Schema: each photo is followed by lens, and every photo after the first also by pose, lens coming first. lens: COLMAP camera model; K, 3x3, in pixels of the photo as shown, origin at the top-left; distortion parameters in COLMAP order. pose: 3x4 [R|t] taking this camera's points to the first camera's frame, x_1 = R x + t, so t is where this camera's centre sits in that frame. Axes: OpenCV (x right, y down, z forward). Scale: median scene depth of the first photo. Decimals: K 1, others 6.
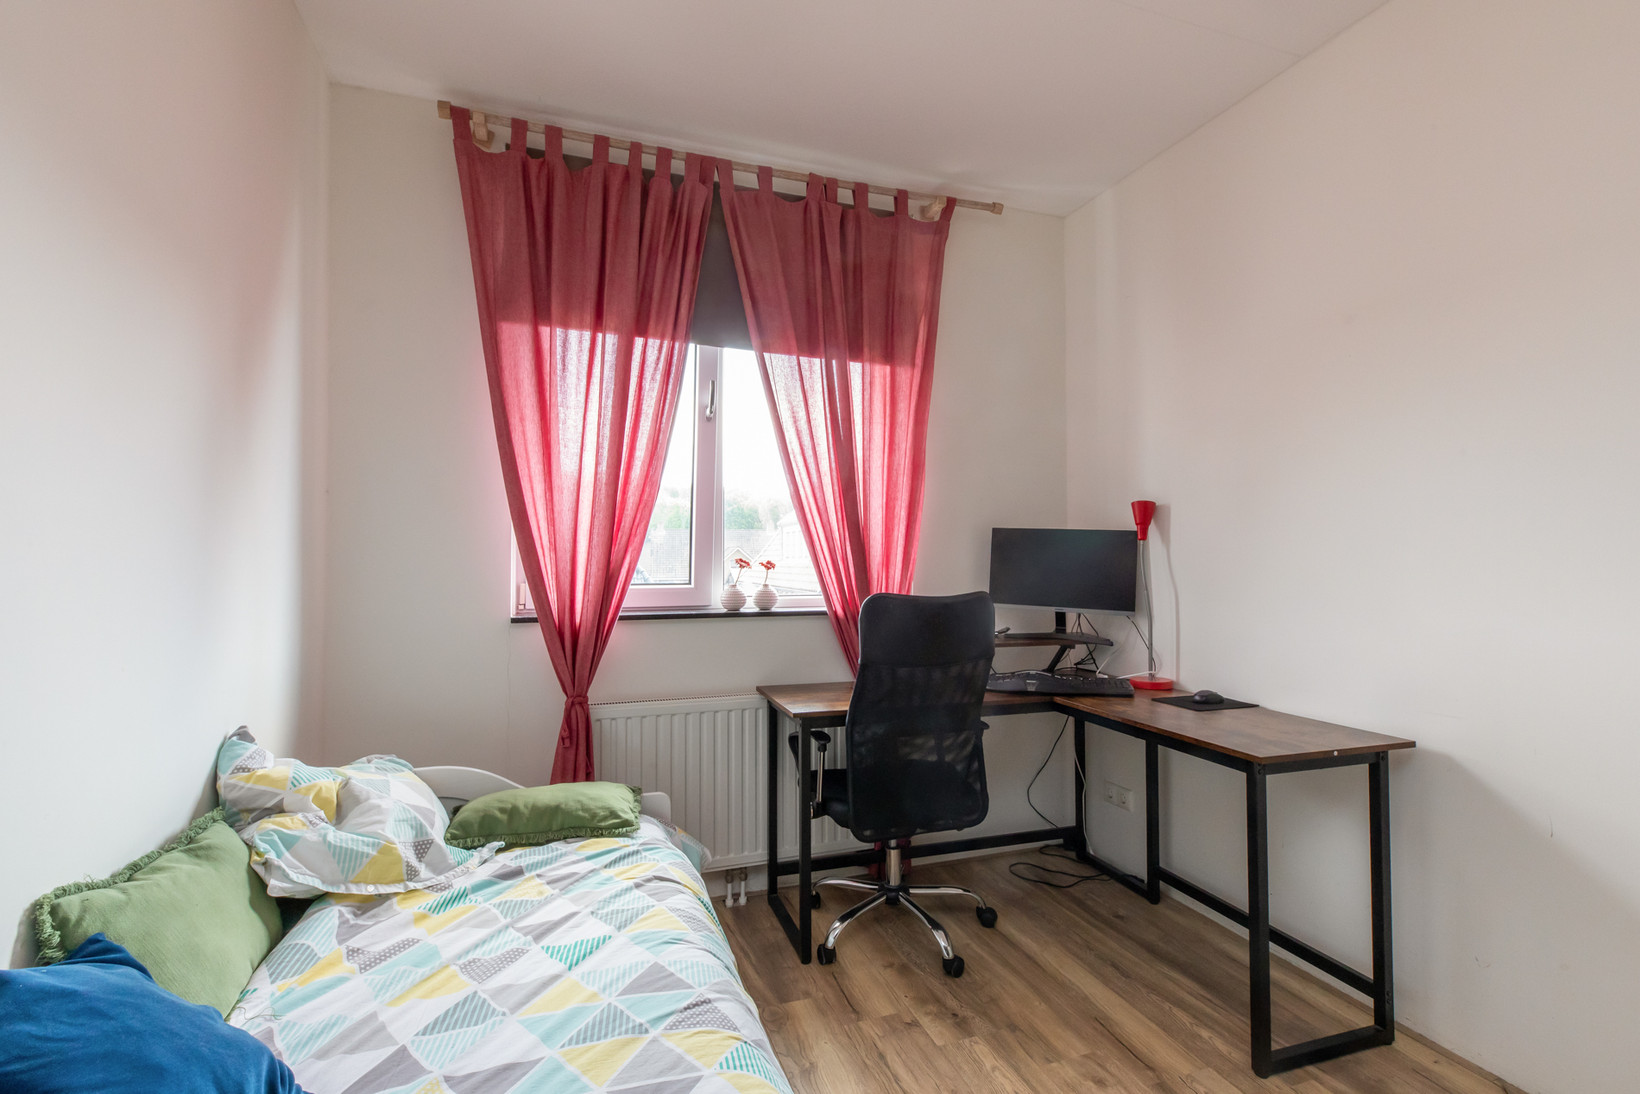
lens RADIAL K [[756.1, 0, 818.8], [0, 756.1, 542.4], [0, 0, 1]] dist [0.005752, -0.000220]
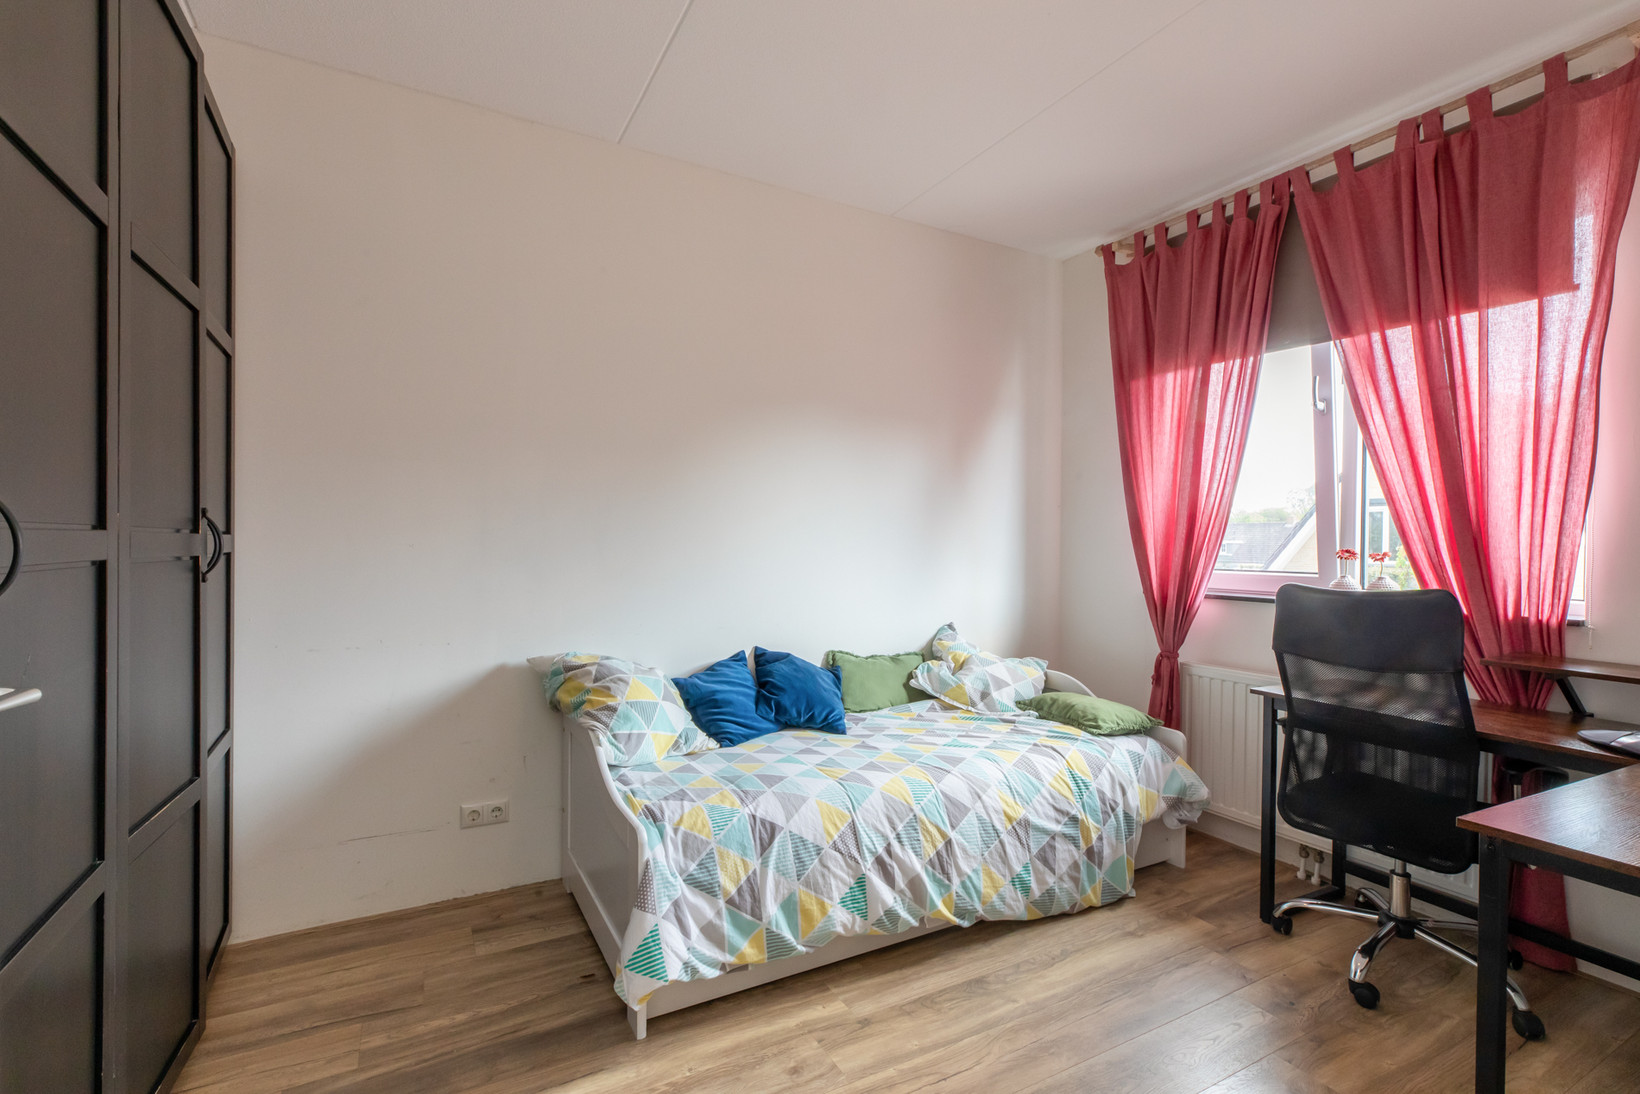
lens RADIAL K [[756.1, 0, 809.8], [0, 756.1, 550.2], [0, 0, 1]] dist [0.005752, -0.000220]
pose [[0.147058, 0.008568, -0.989091, 0.905399], [0.010815, 0.999889, 0.010269, 0.005461], [0.989069, -0.012207, 0.146949, 0.191612]]
